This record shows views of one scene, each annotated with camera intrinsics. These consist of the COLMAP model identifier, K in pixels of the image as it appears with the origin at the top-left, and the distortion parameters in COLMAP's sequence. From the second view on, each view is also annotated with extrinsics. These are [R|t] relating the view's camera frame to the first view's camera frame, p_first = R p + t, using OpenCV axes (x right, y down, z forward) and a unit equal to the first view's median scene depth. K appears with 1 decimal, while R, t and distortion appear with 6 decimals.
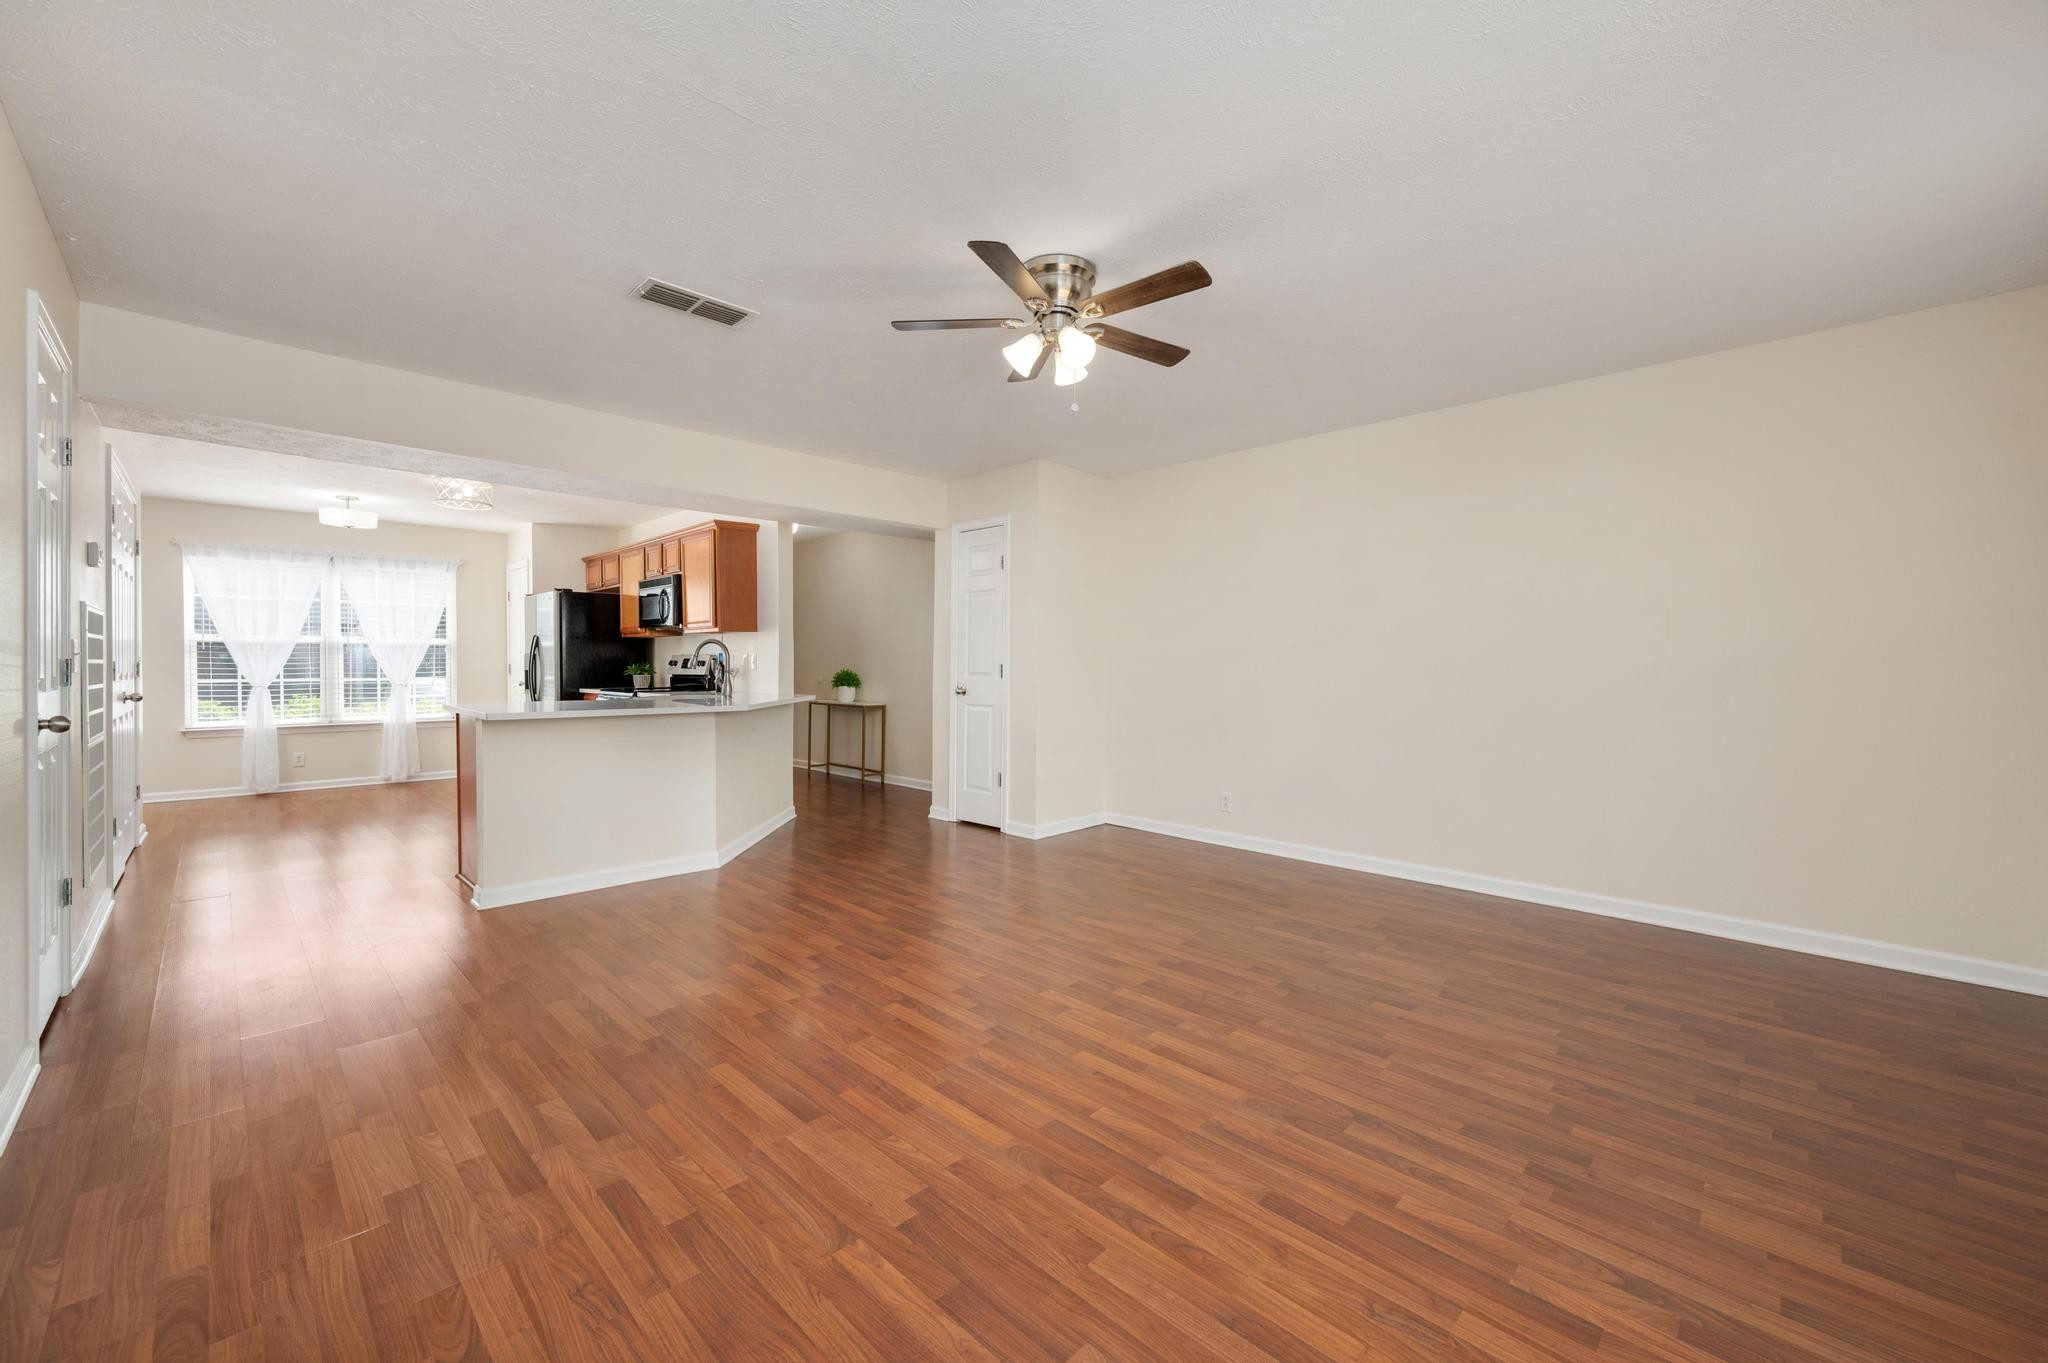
lens RADIAL K [[812.9, 0, 1015.2], [0, 812.9, 679.4], [0, 0, 1]] dist [-0.001739, -0.000008]
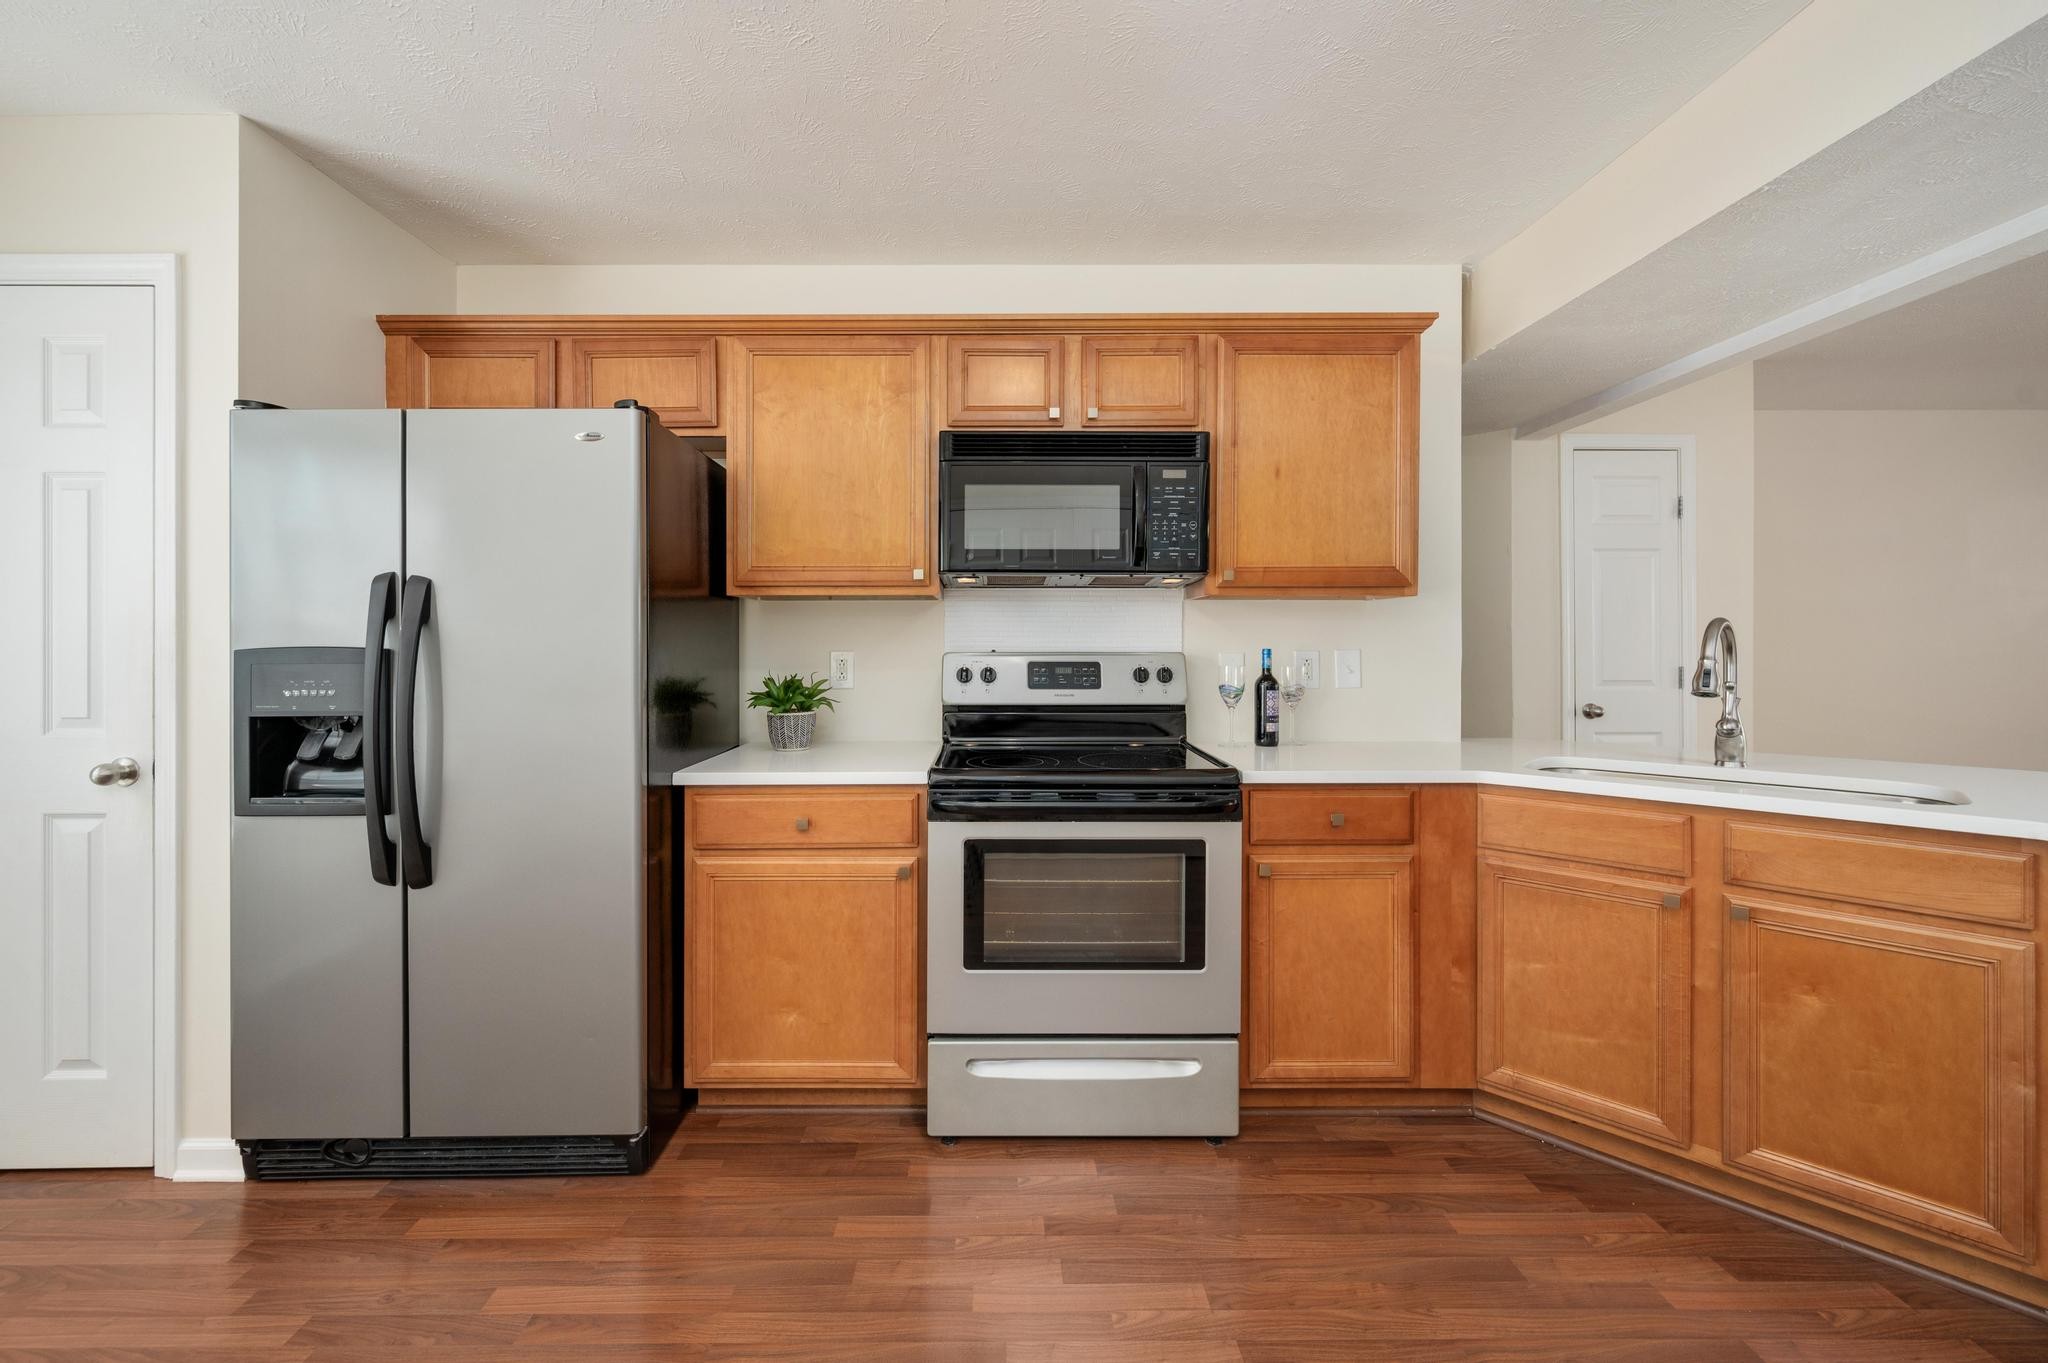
lens RADIAL K [[830.9, 0, 995.6], [0, 830.9, 650.8], [0, 0, 1]] dist [0.001086, 0.000127]
pose [[0.701442, -0.007274, 0.712689, -1.297382], [0.016947, 0.999835, -0.006475, -0.053694], [-0.712525, 0.016619, 0.701450, 1.399336]]
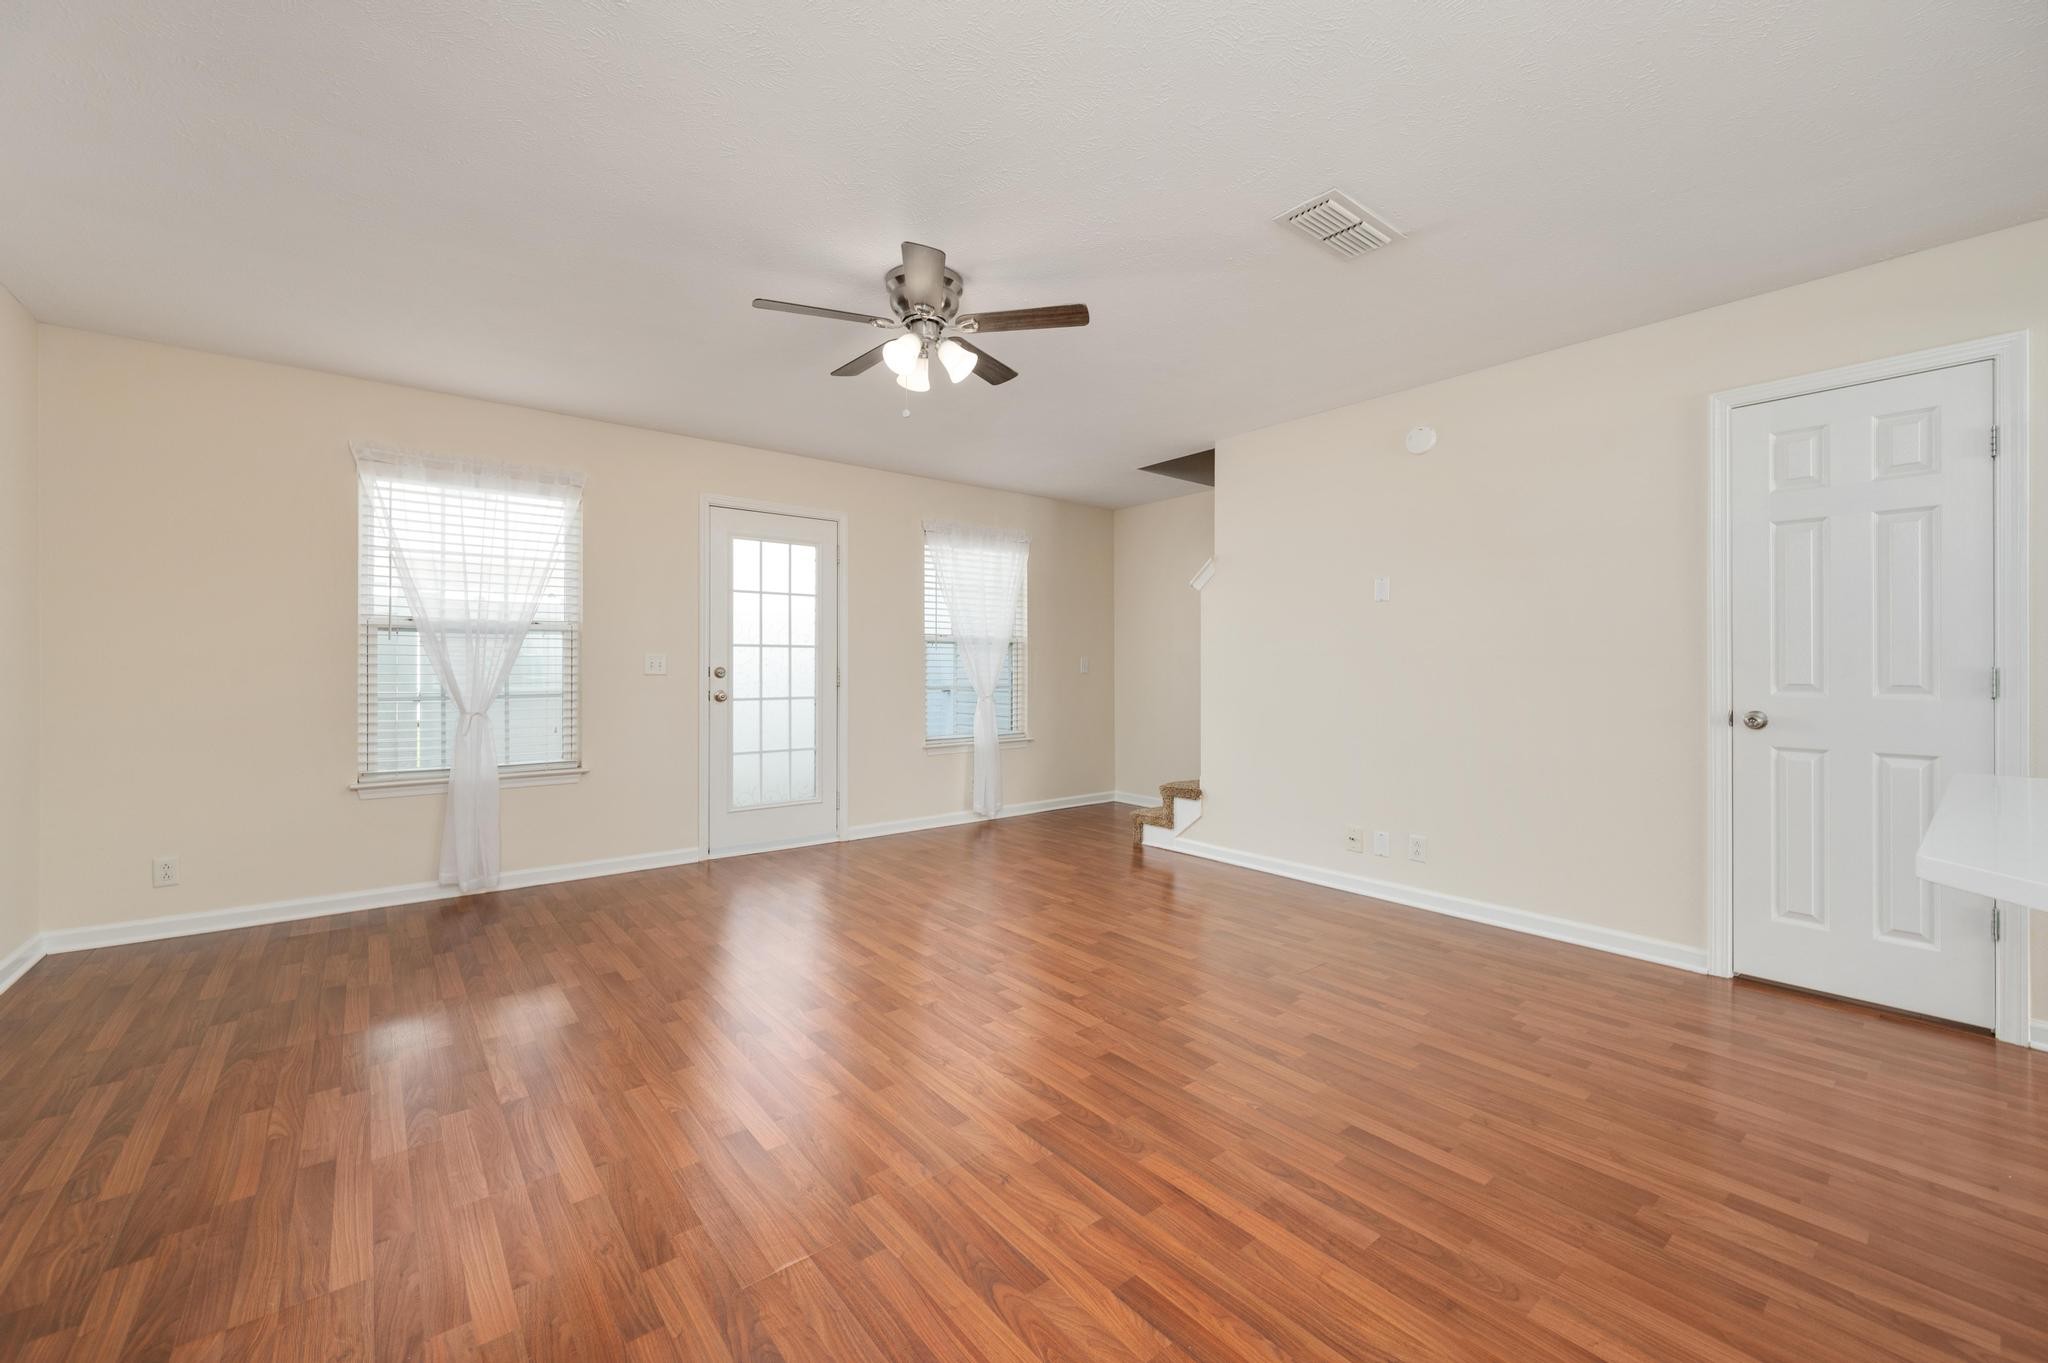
lens RADIAL K [[808.3, 0, 1020.8], [0, 808.3, 666.7], [0, 0, 1]] dist [-0.001107, 0.000065]
pose [[-0.995061, -0.007657, 0.098966, -0.129304], [-0.005953, 0.999829, 0.017500, -0.026102], [-0.099083, 0.016825, -0.994937, 1.509480]]
